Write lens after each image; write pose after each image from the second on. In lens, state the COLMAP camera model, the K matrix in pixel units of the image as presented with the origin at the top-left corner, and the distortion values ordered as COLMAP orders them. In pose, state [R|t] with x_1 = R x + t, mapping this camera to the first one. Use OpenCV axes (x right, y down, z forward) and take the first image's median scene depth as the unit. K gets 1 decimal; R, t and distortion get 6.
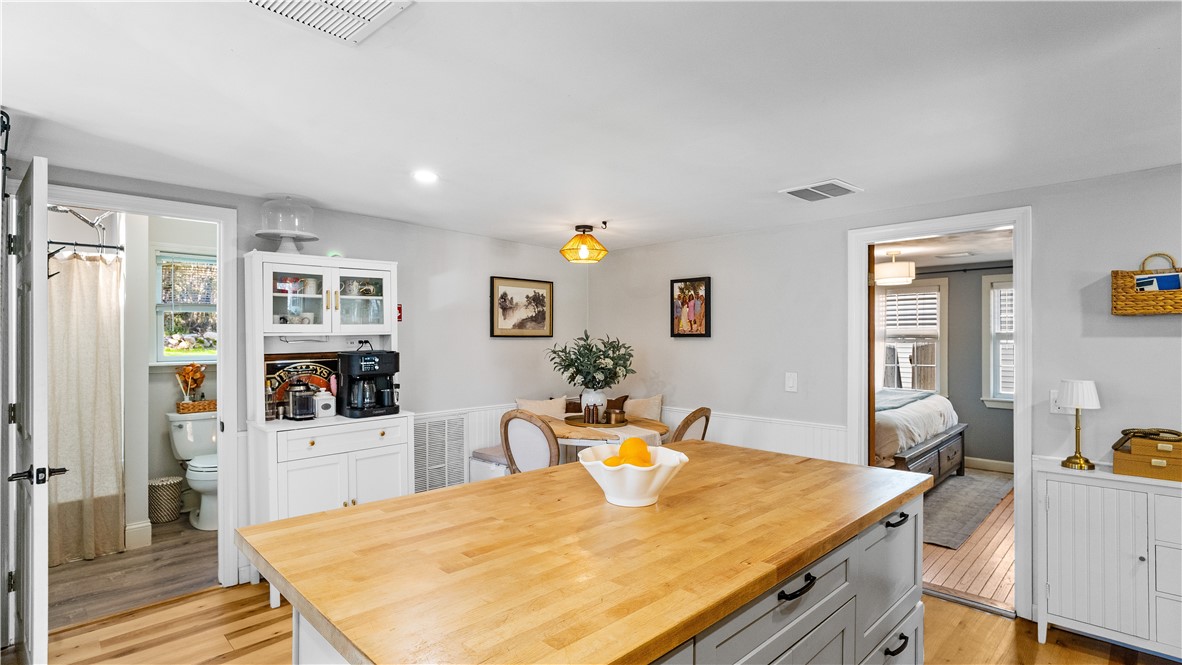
lens RADIAL K [[564.8, 0, 576.0], [0, 564.8, 338.2], [0, 0, 1]] dist [-0.019828, 0.007443]
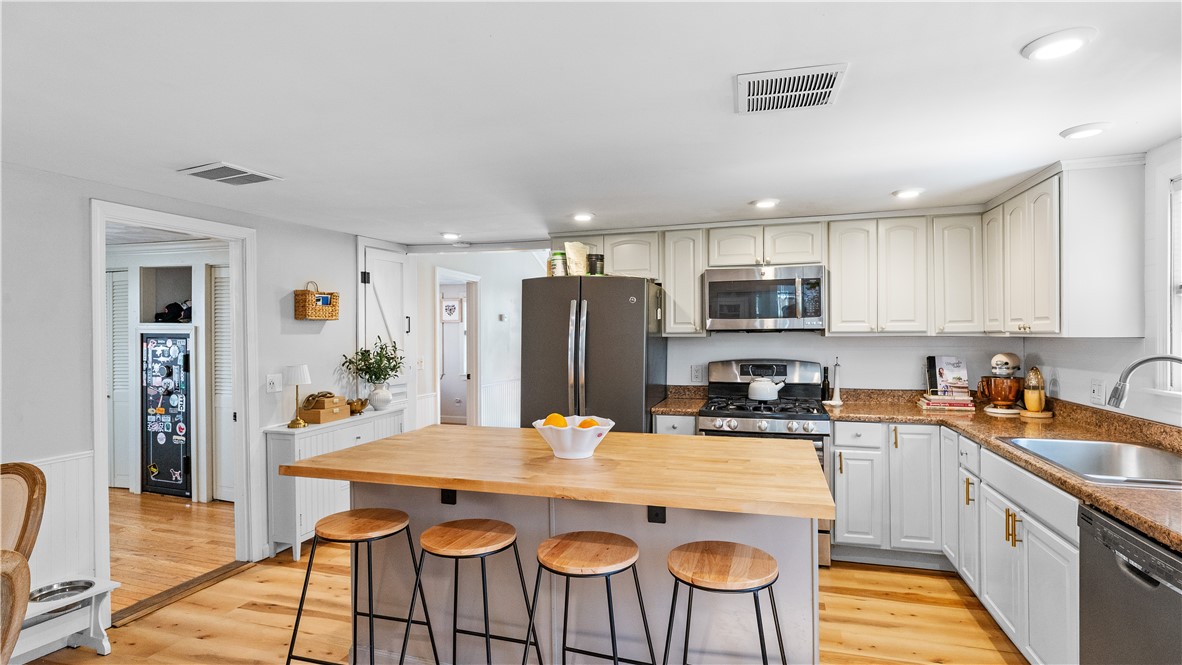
lens RADIAL K [[564.8, 0, 596.2], [0, 564.8, 332.8], [0, 0, 1]] dist [-0.019828, 0.007443]
pose [[-0.470010, -0.001223, 0.882660, -0.431617], [0.003258, 0.999990, 0.003121, -0.004947], [-0.882655, 0.004342, -0.470001, 0.610779]]
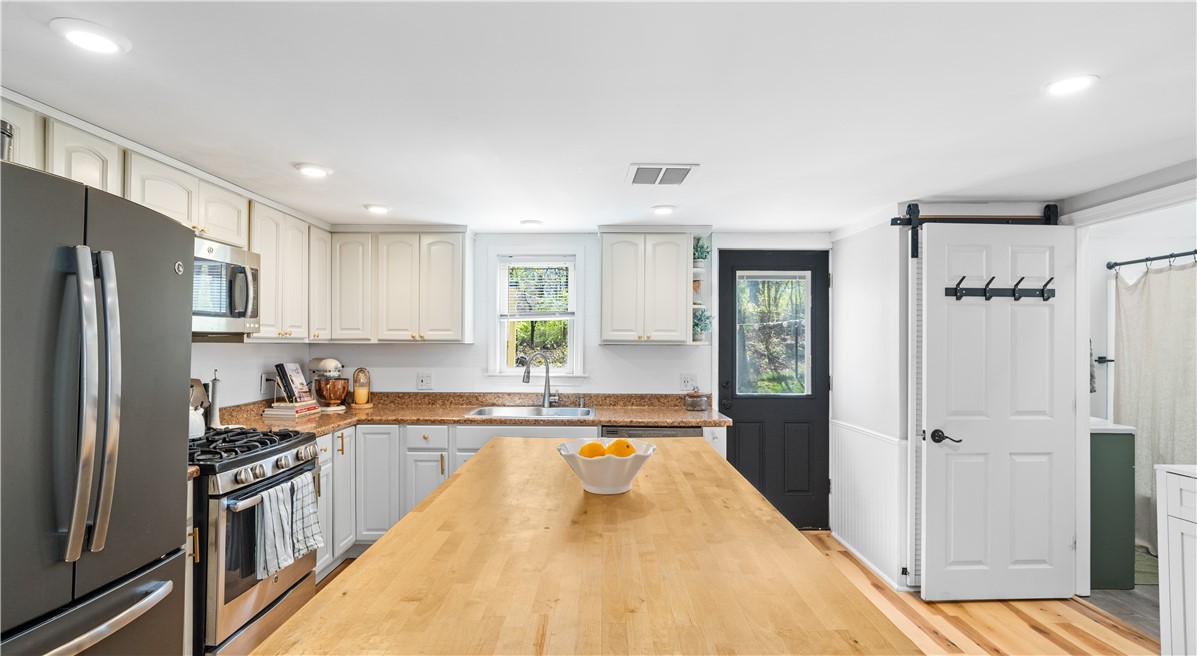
lens RADIAL K [[572.0, 0, 583.5], [0, 572.0, 340.0], [0, 0, 1]] dist [-0.019828, 0.007443]
pose [[-0.717287, -0.009359, -0.696715, 0.356652], [-0.006160, 0.999956, -0.007091, 0.003306], [0.696751, -0.000794, -0.717313, 0.675996]]
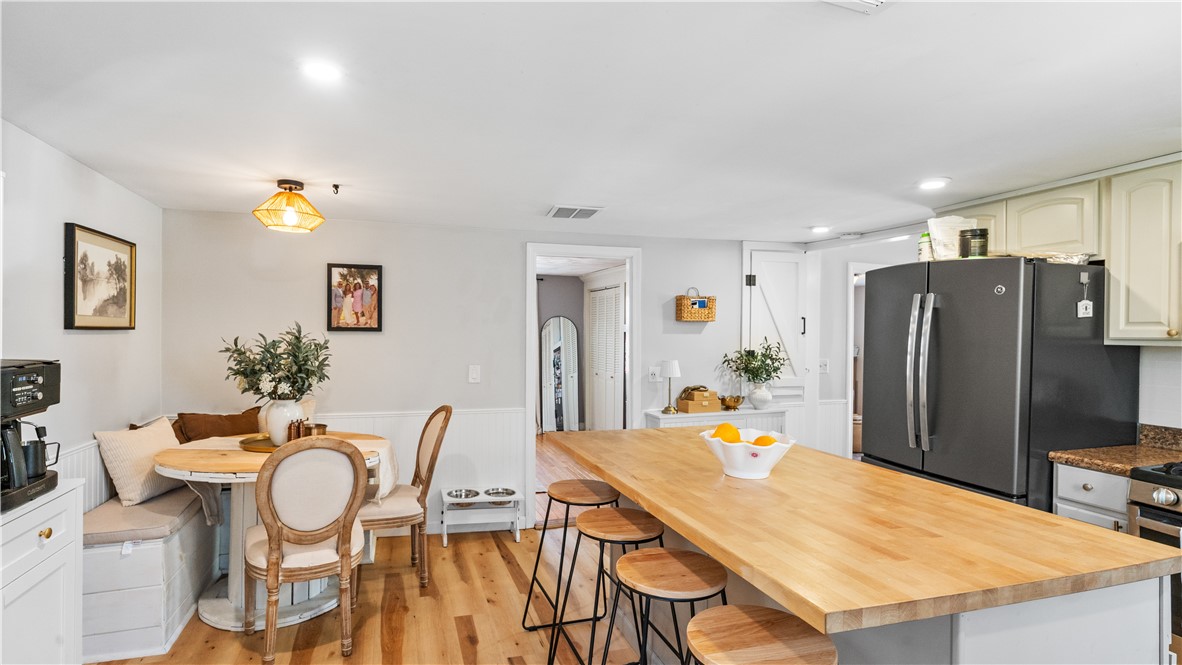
lens RADIAL K [[564.8, 0, 574.0], [0, 564.8, 335.0], [0, 0, 1]] dist [-0.019828, 0.007443]
pose [[0.458136, -0.002117, 0.888879, -0.431218], [-0.007891, 0.999948, 0.006448, -0.004469], [-0.888847, -0.009968, 0.458096, 0.300380]]
